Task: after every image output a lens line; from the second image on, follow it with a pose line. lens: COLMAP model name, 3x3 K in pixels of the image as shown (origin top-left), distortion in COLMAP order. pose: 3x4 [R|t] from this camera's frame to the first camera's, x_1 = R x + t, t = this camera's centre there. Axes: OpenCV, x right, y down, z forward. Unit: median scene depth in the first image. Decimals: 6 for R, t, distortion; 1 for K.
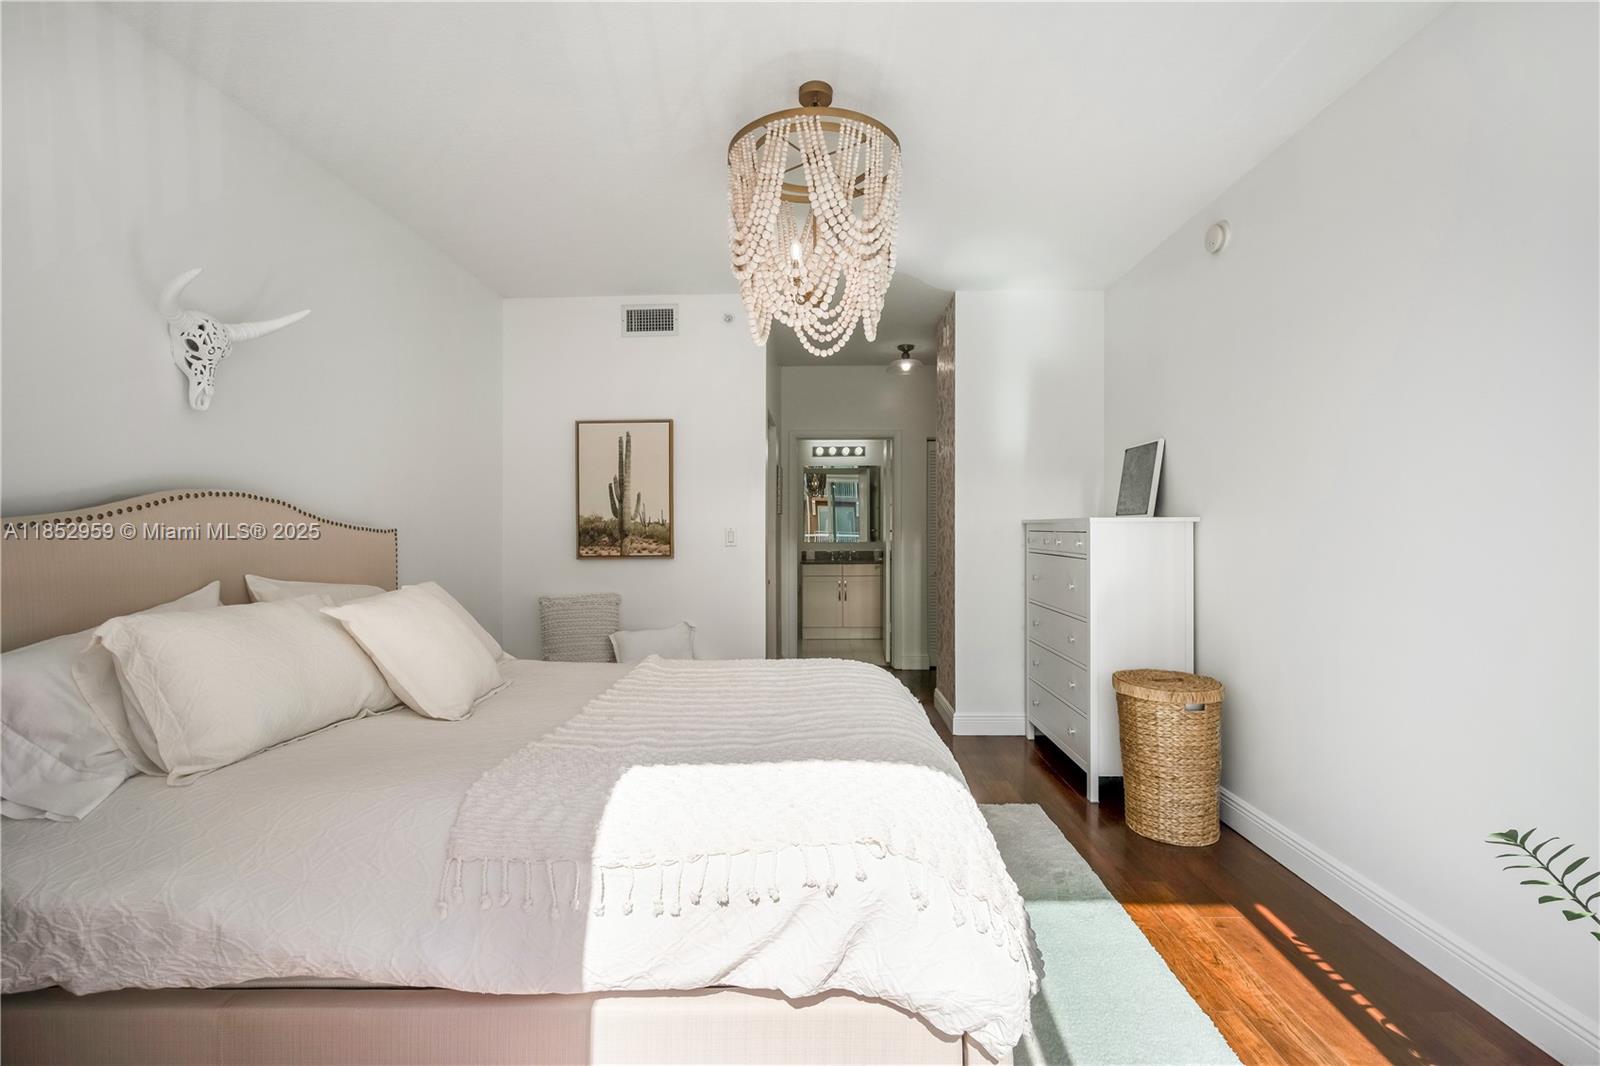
lens RADIAL K [[703.6, 0, 803.2], [0, 703.6, 532.8], [0, 0, 1]] dist [-0.008415, 0.002535]
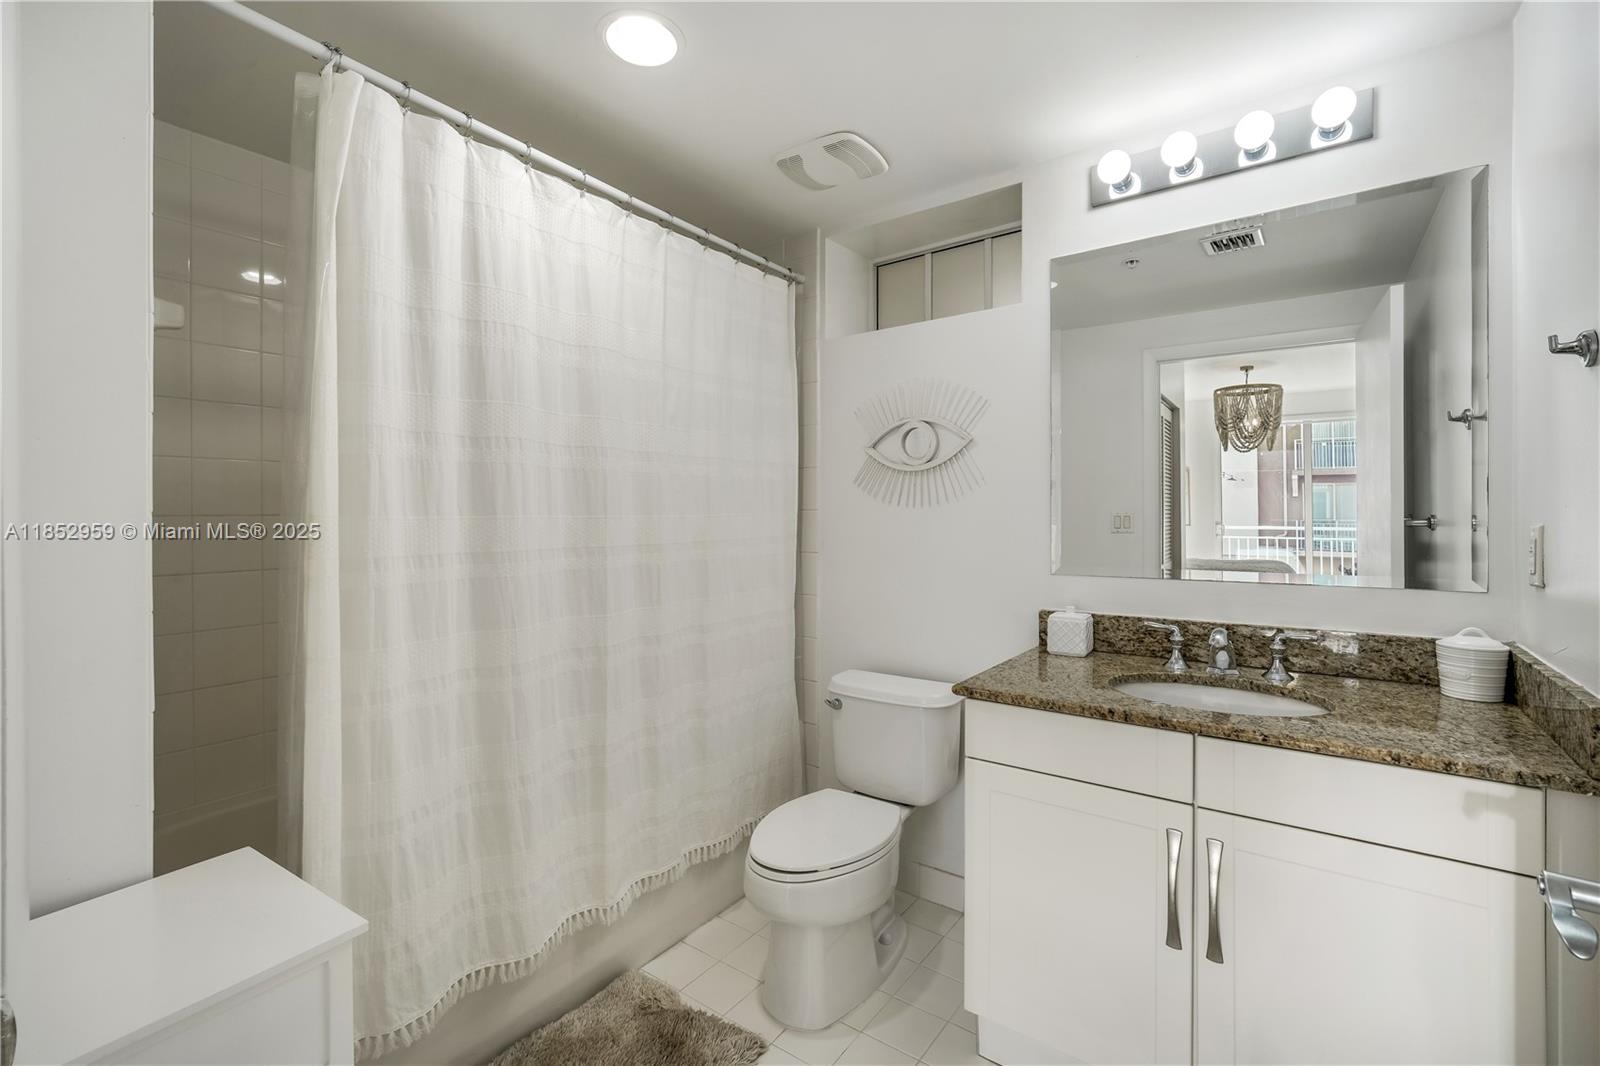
lens RADIAL K [[703.6, 0, 799.4], [0, 703.6, 523.9], [0, 0, 1]] dist [-0.008415, 0.002535]
pose [[0.818346, 0.001343, -0.574724, 0.068735], [0.000072, 0.999997, 0.002439, -0.003869], [0.574726, -0.002038, 0.818343, 0.752477]]
